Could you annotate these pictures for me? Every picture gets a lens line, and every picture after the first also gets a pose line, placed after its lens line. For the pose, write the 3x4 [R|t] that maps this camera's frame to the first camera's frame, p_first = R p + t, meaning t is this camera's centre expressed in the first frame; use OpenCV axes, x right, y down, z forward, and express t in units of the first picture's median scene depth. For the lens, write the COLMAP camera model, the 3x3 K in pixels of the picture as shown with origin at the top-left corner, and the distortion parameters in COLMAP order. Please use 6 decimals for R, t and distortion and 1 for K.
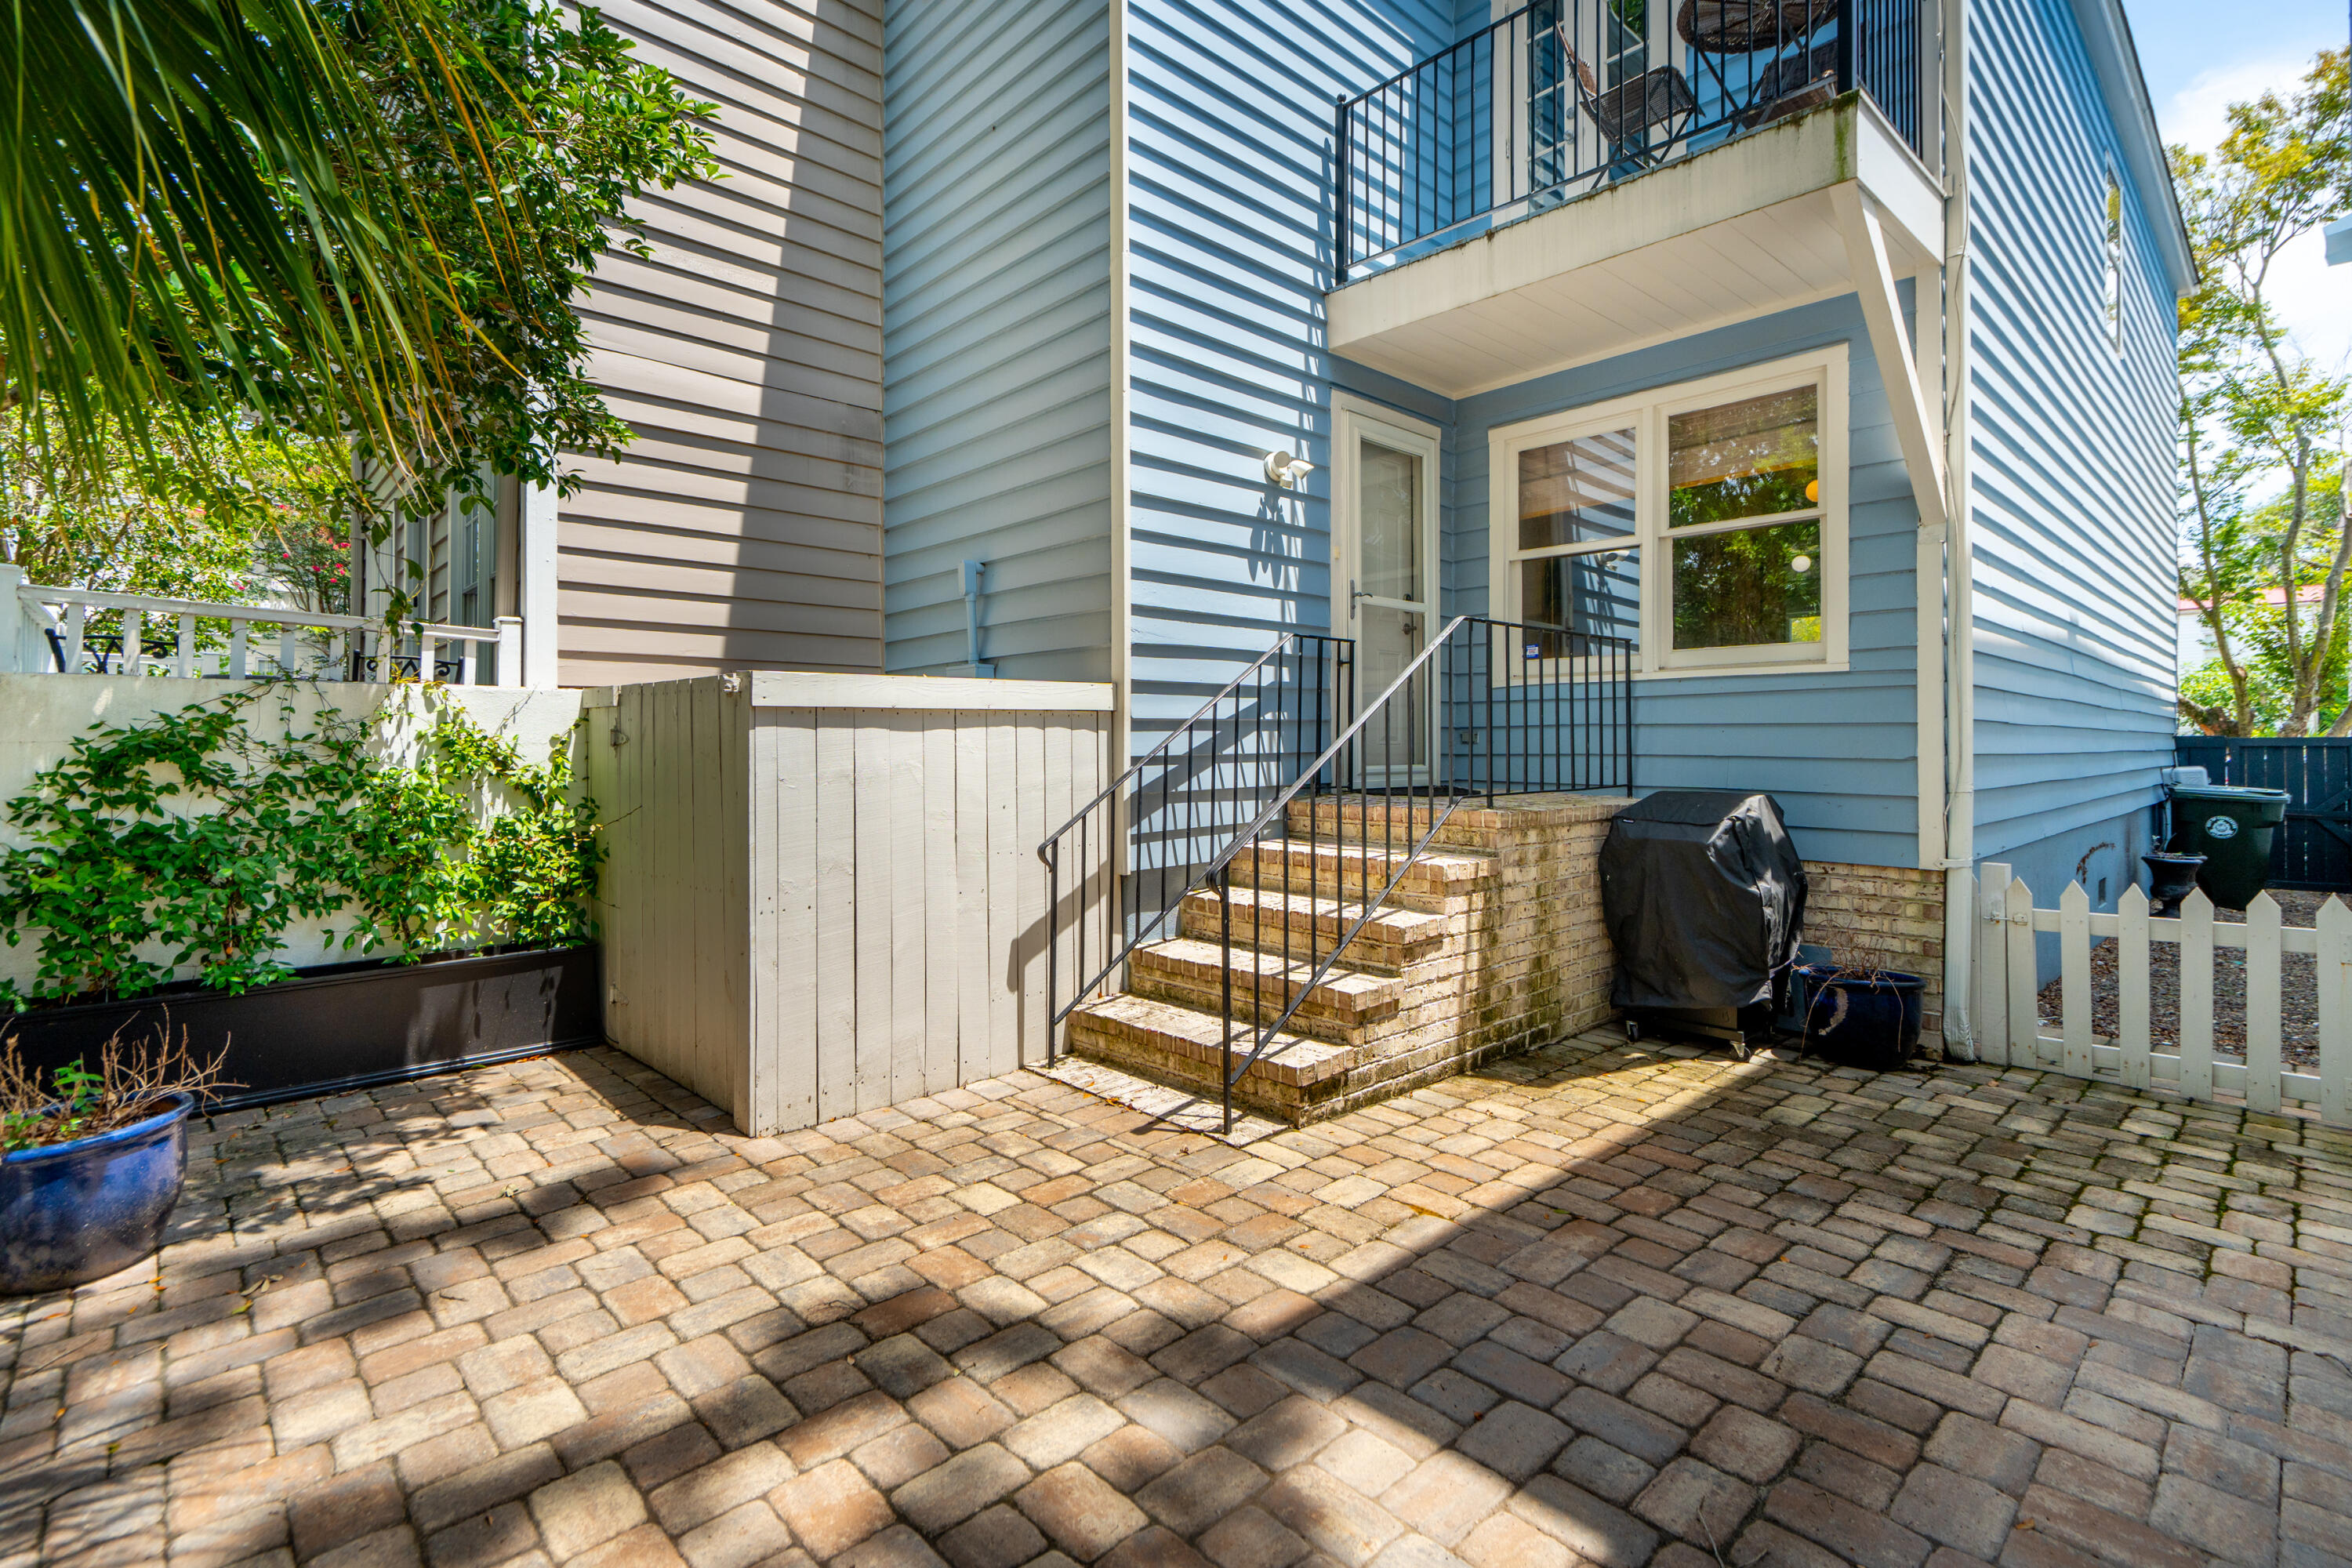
lens RADIAL K [[1066.6, 0, 1167.7], [0, 1066.6, 735.6], [0, 0, 1]] dist [-0.000730, -0.001025]
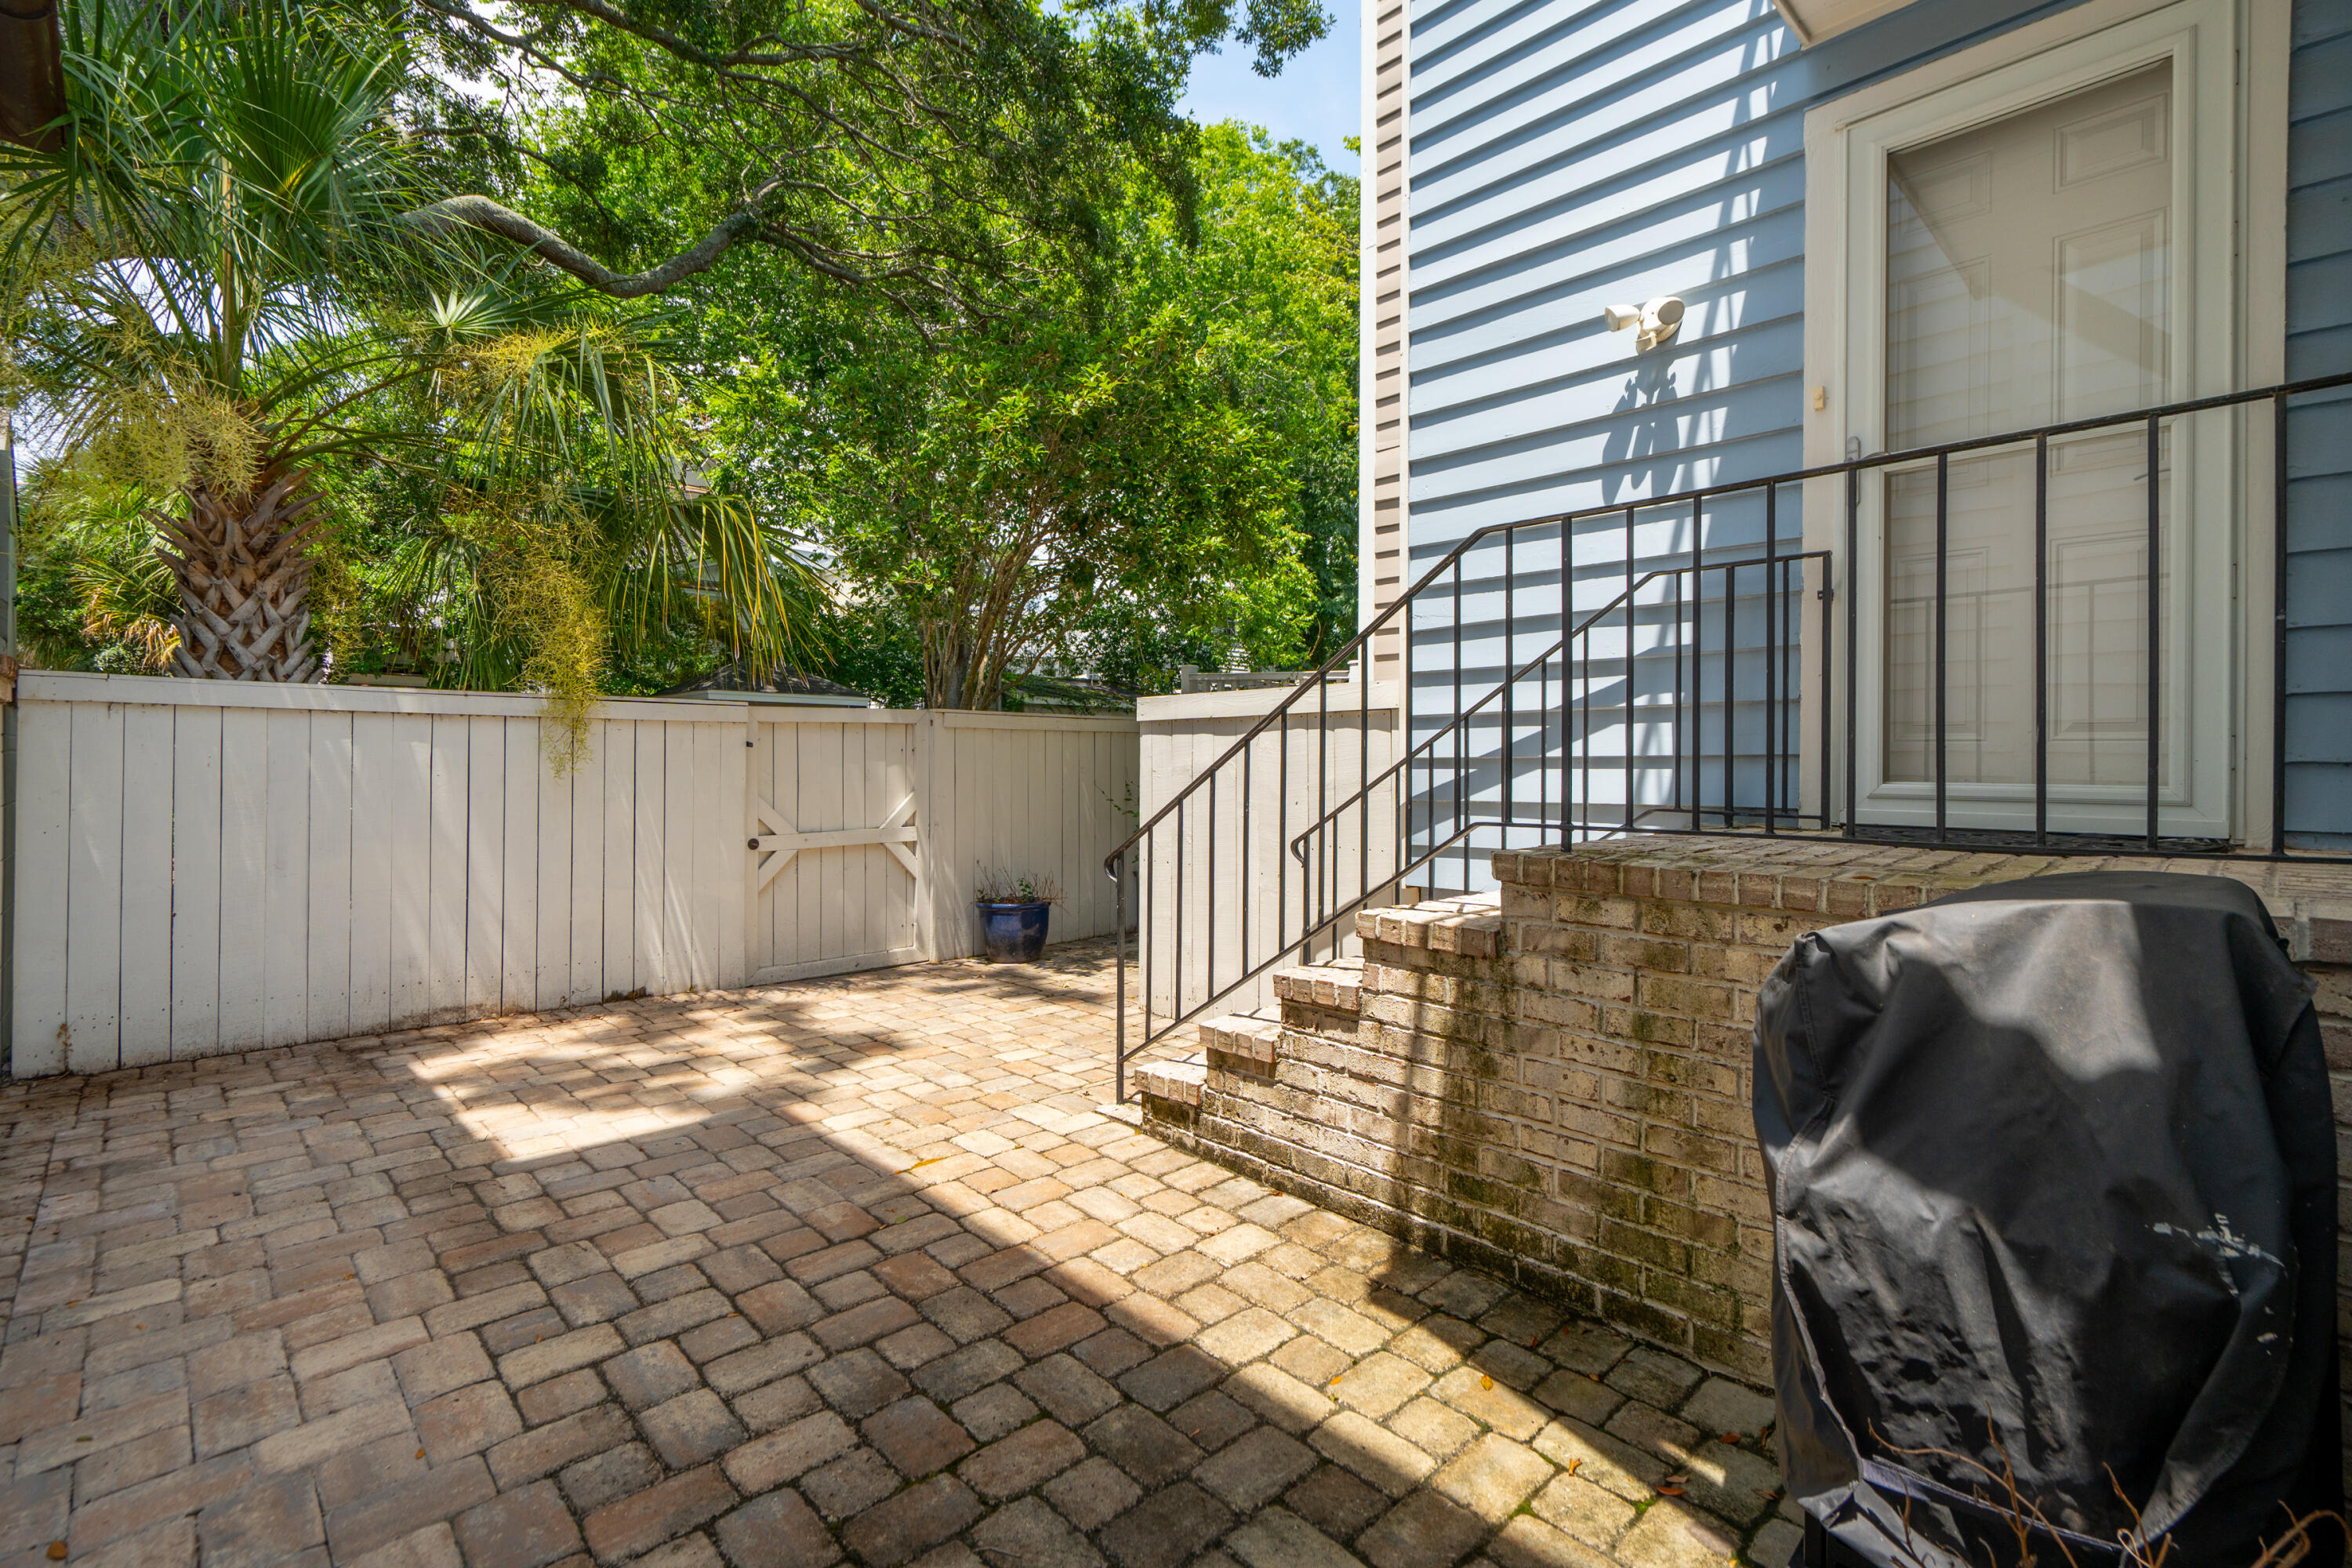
lens RADIAL K [[1066.6, 0, 1190.6], [0, 1066.6, 764.0], [0, 0, 1]] dist [-0.000730, -0.001025]
pose [[0.029030, 0.004111, -0.999570, 0.847305], [0.004808, 0.999979, 0.004252, 0.019587], [0.999567, -0.004930, 0.029010, 0.781415]]
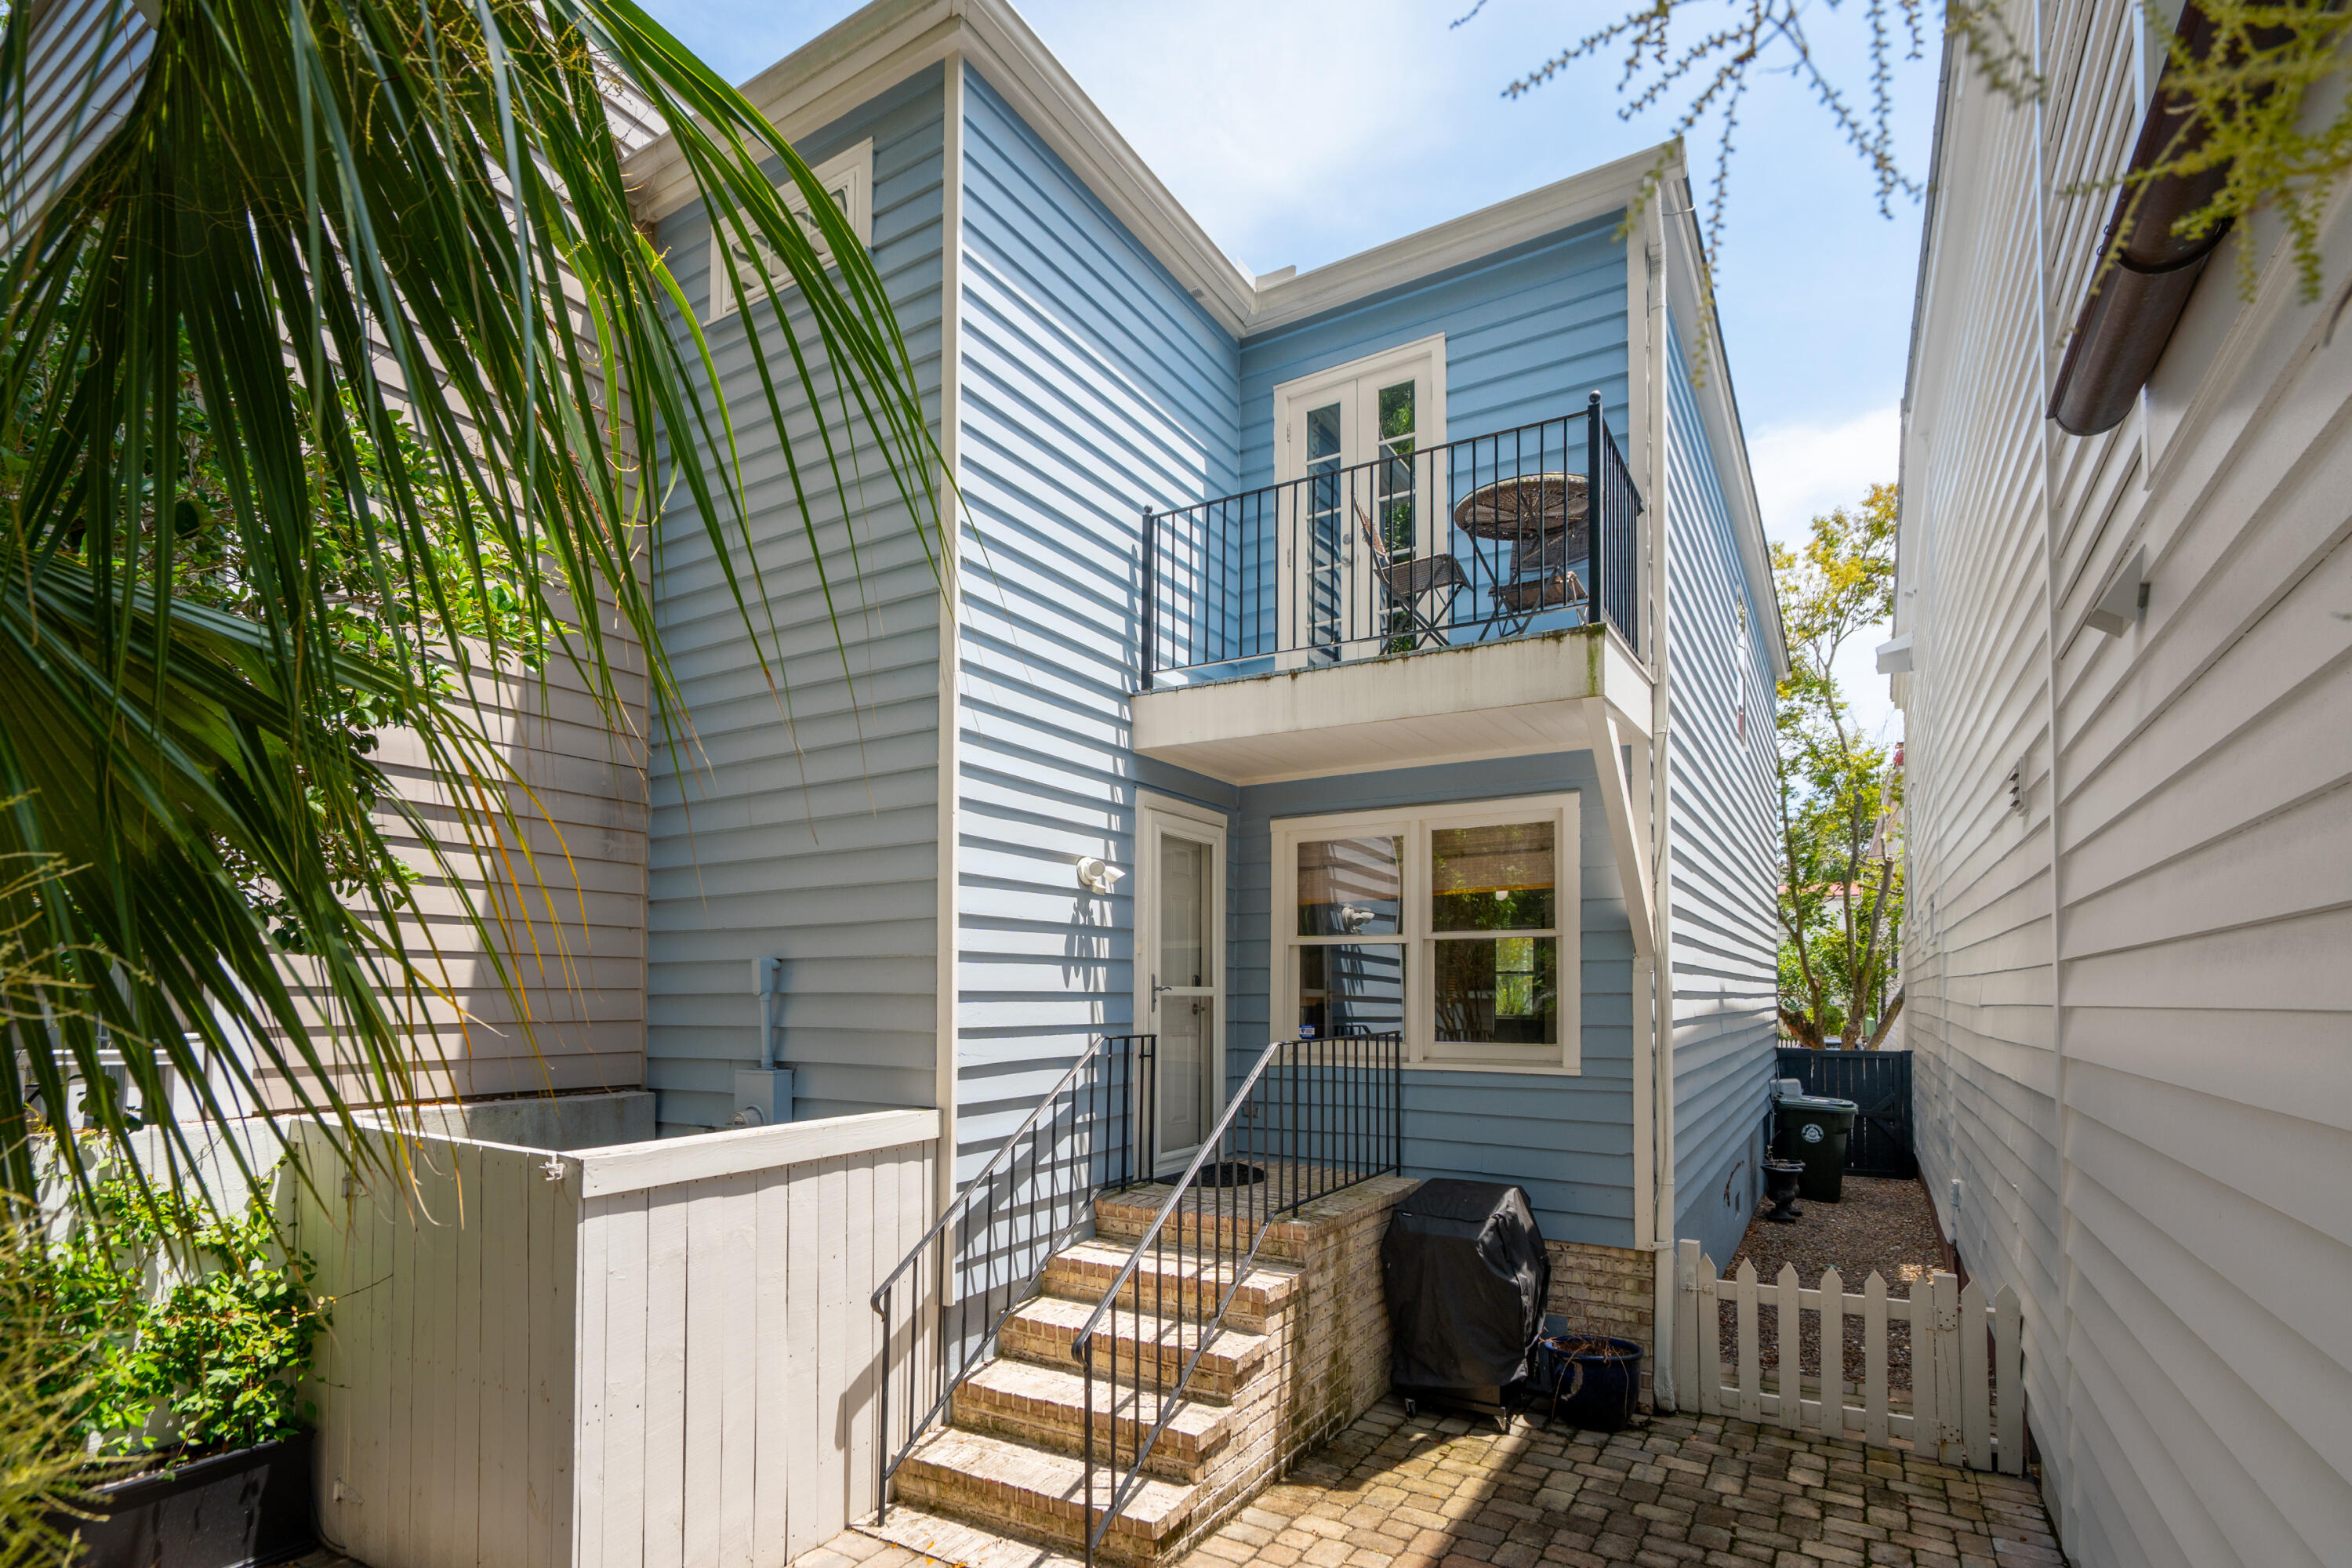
lens RADIAL K [[1120.4, 0, 1170.9], [0, 1120.4, 961.3], [0, 0, 1]] dist [0.001790, -0.001602]
pose [[0.961288, 0.012906, 0.275243, -0.130051], [-0.007741, 0.999773, -0.019841, -0.164252], [-0.275437, 0.016942, 0.961170, -0.050939]]
